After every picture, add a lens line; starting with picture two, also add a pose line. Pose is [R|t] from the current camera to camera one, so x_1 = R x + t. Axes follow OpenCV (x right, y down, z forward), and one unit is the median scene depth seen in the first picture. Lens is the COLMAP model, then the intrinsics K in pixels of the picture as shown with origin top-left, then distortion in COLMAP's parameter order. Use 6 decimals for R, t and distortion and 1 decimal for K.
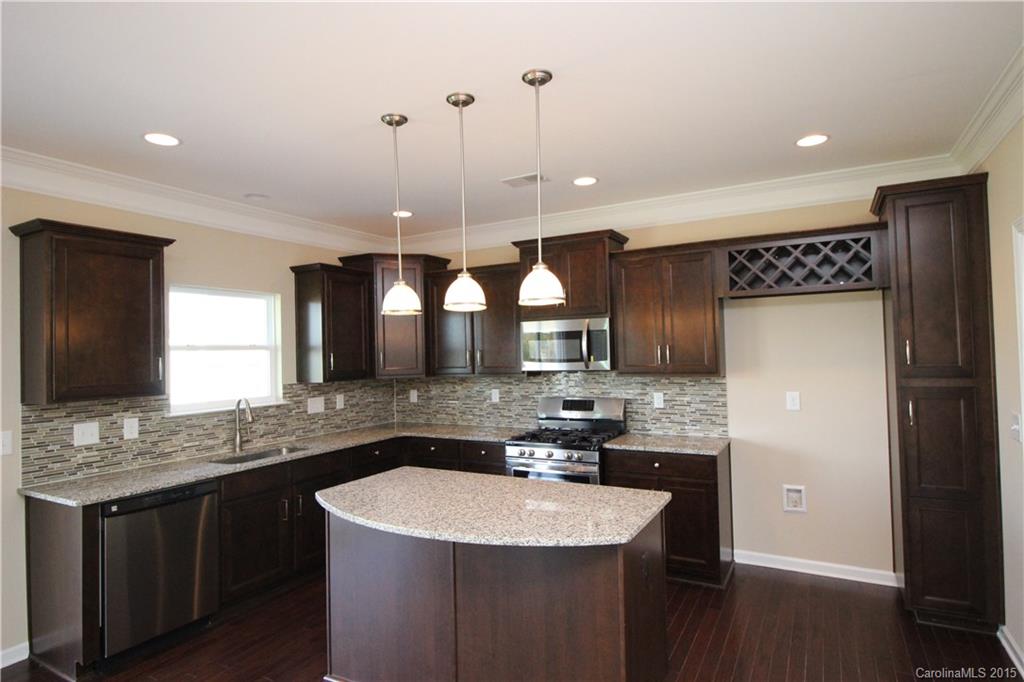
lens RADIAL K [[525.2, 0, 531.1], [0, 525.2, 345.2], [0, 0, 1]] dist [0.005927, -0.004794]
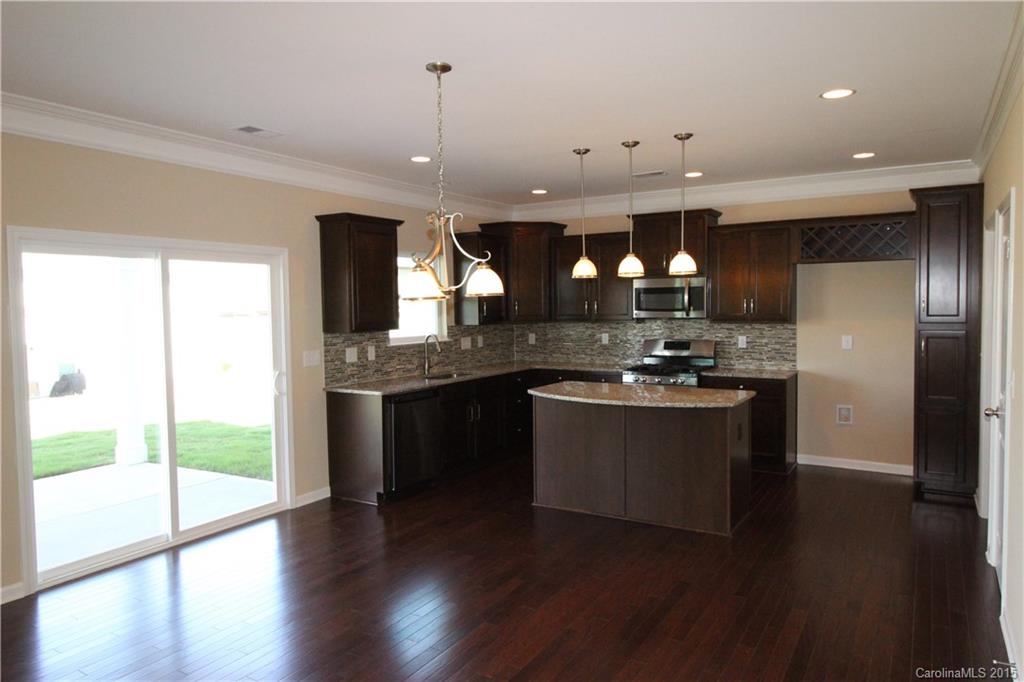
lens RADIAL K [[698.9, 0, 504.2], [0, 698.9, 346.4], [0, 0, 1]] dist [0.007890, -0.000104]
pose [[0.998830, 0.014810, -0.046032, -0.284013], [-0.011414, 0.997252, 0.073193, -0.003013], [0.046989, -0.072582, 0.996255, -0.801848]]
